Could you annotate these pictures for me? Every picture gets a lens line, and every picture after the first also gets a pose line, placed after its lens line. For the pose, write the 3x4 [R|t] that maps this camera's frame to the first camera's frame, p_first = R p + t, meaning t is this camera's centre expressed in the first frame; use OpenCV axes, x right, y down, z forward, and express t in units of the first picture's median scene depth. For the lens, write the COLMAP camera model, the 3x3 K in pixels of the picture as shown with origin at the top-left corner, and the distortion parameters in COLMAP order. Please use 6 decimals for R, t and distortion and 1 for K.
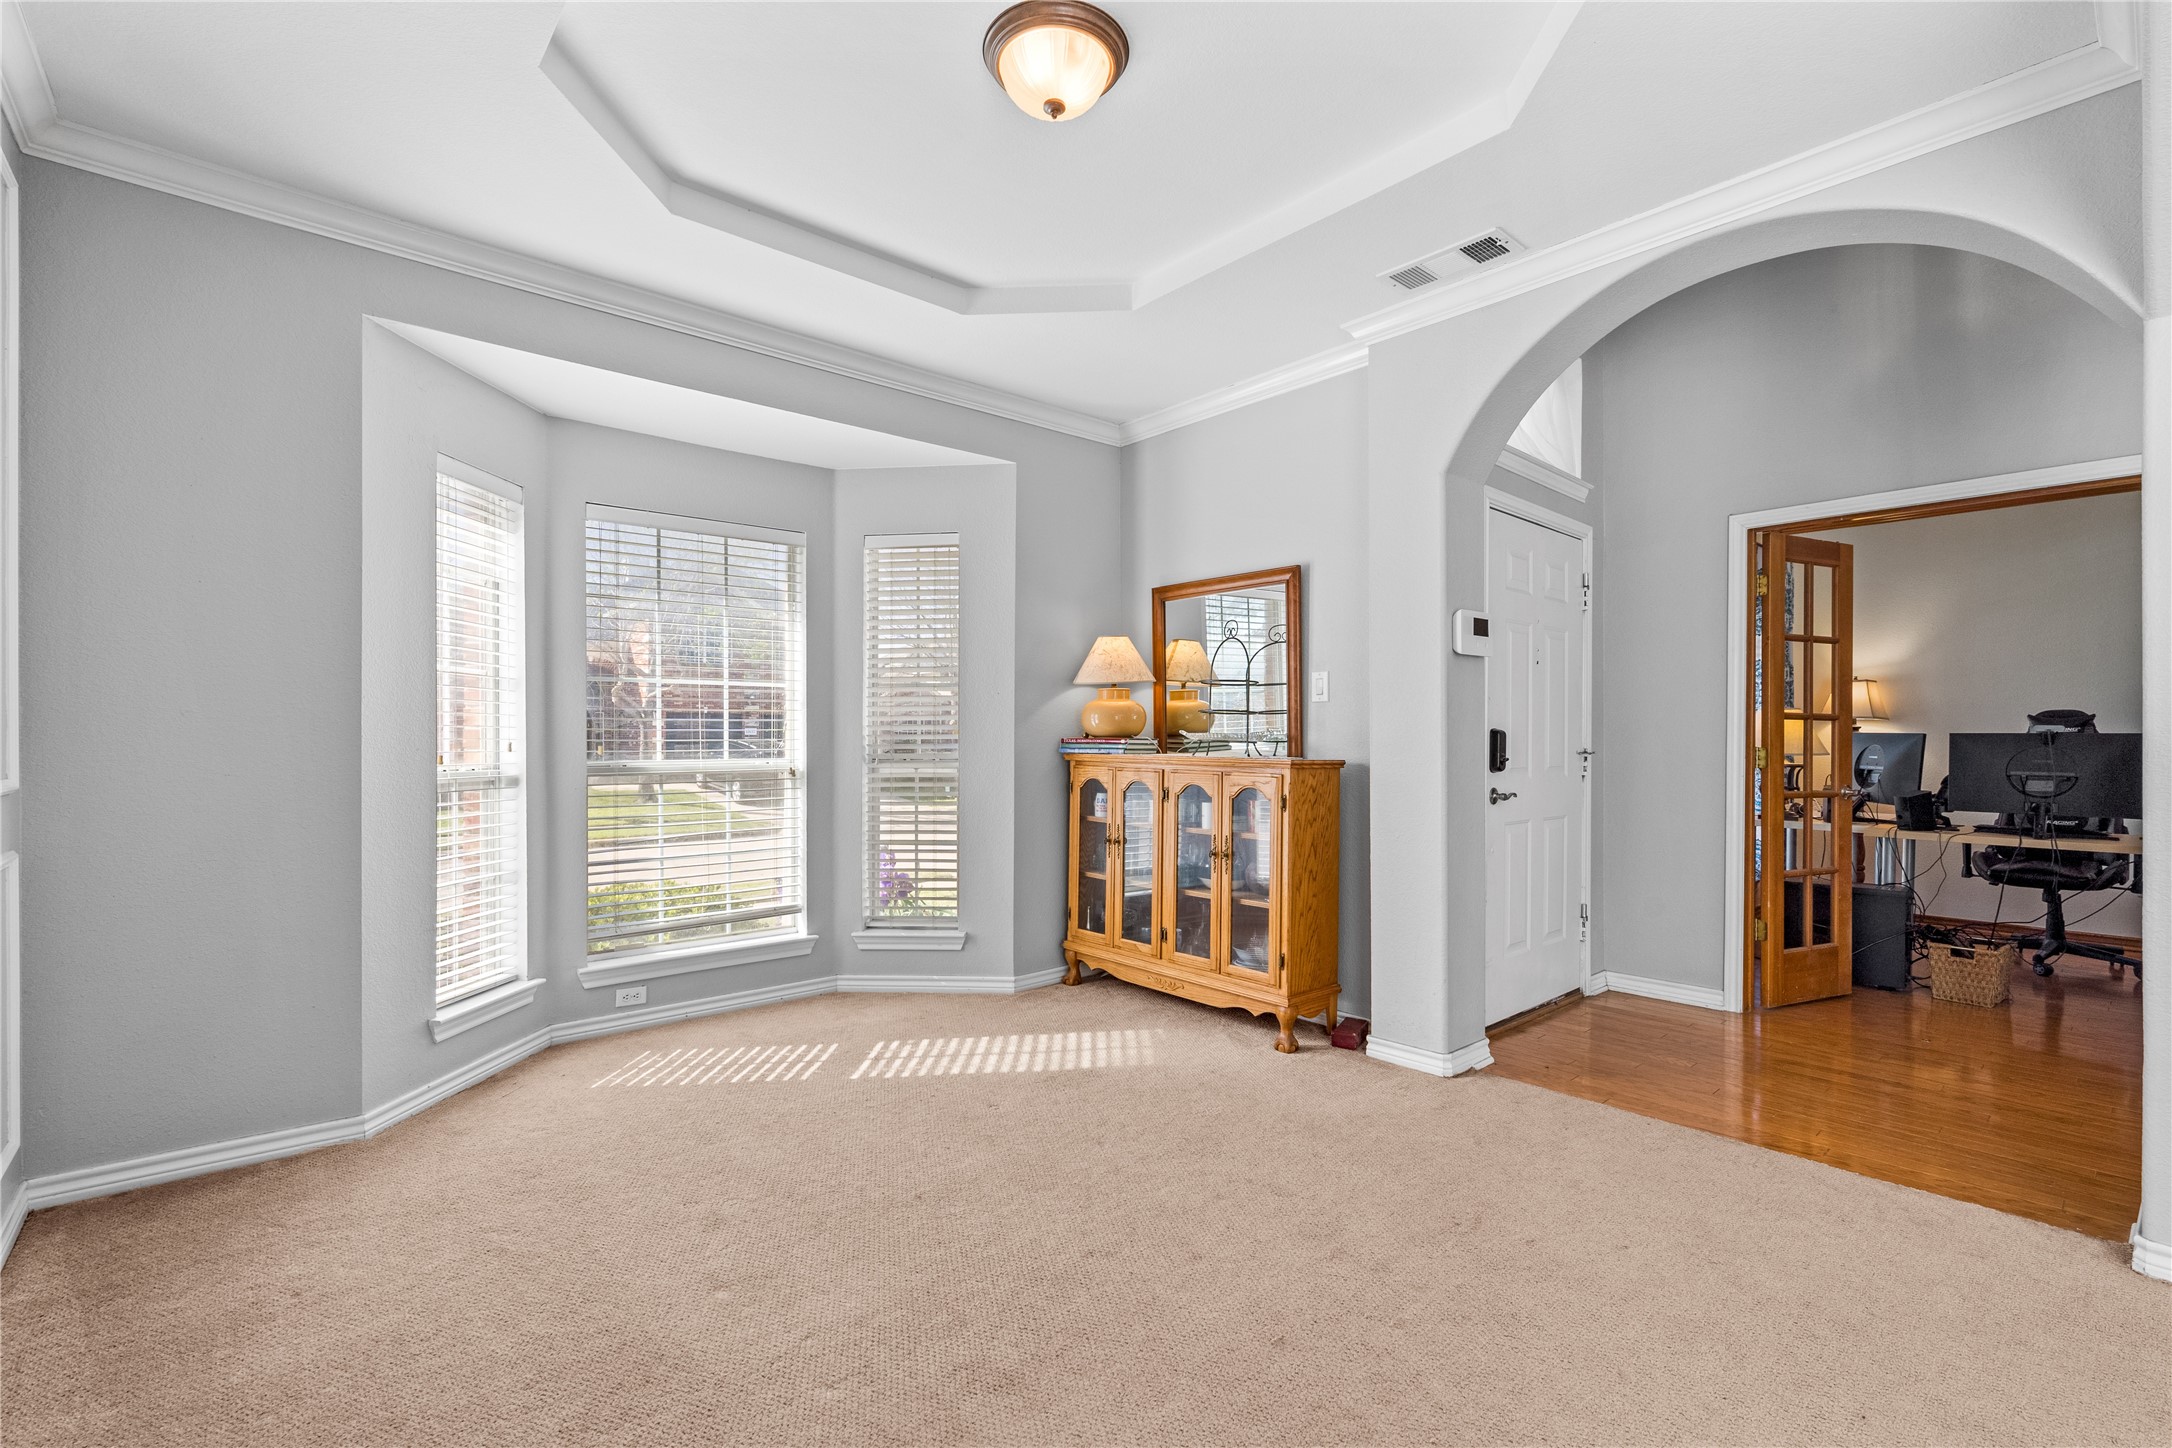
lens RADIAL K [[957.0, 0, 1081.2], [0, 957.0, 727.8], [0, 0, 1]] dist [-0.006379, 0.000350]
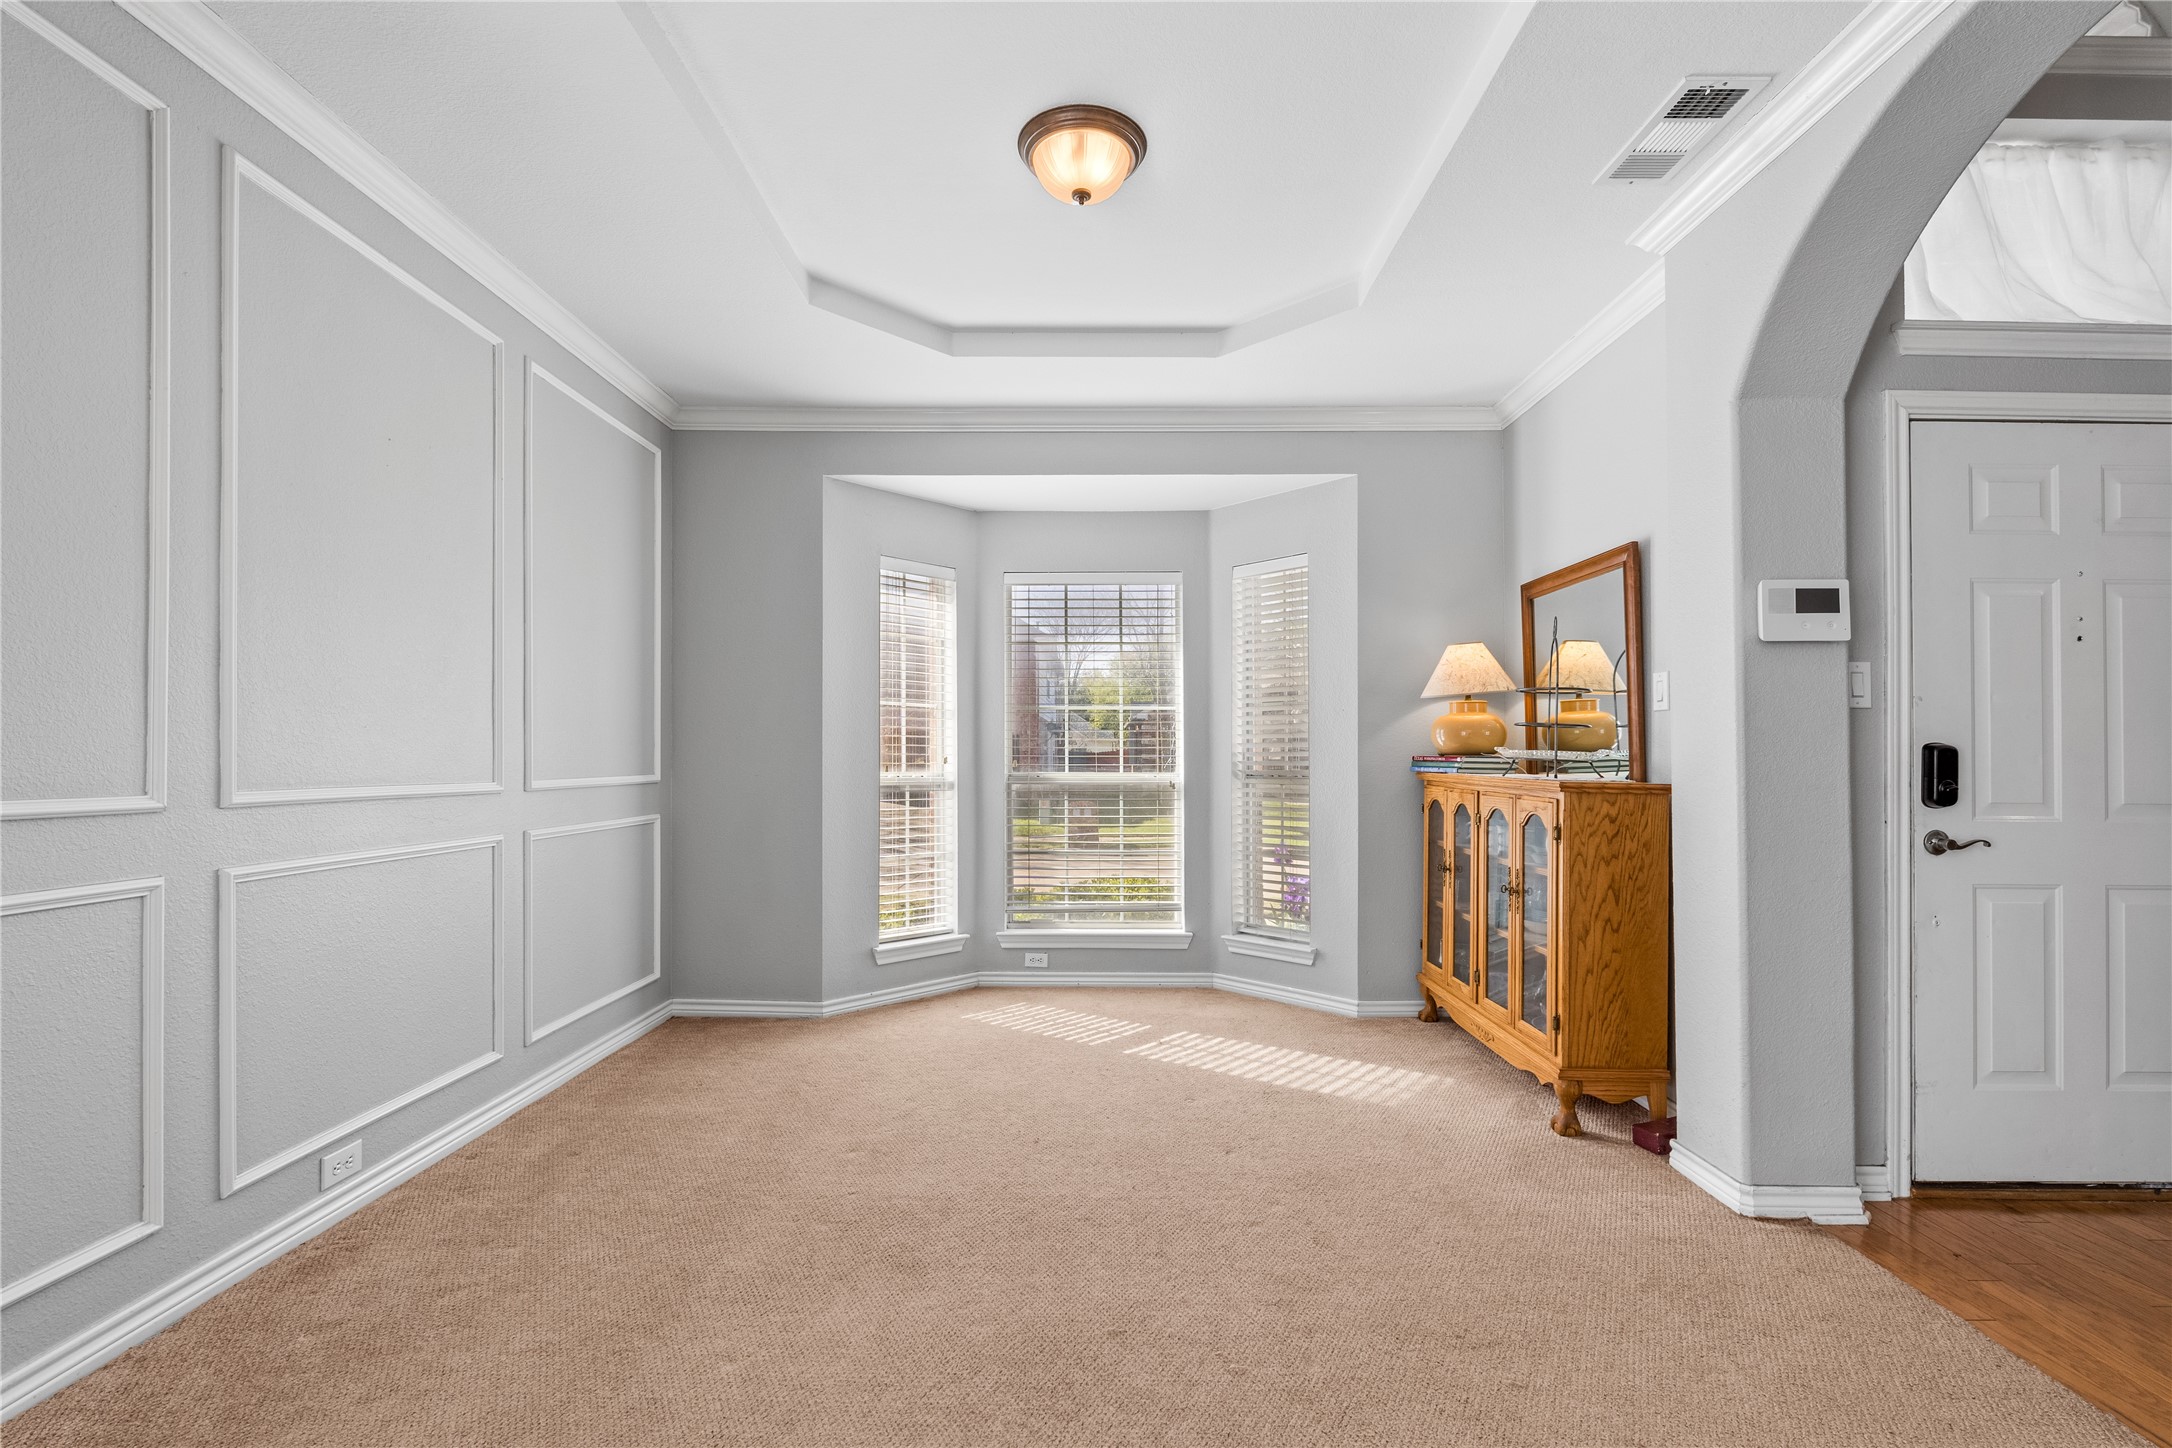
lens RADIAL K [[957.0, 0, 1098.8], [0, 957.0, 738.6], [0, 0, 1]] dist [-0.006379, 0.000350]
pose [[0.755220, -0.008870, -0.655411, 0.430724], [0.003190, 0.999946, -0.009857, 0.002471], [0.655464, 0.005354, 0.755208, 0.101266]]
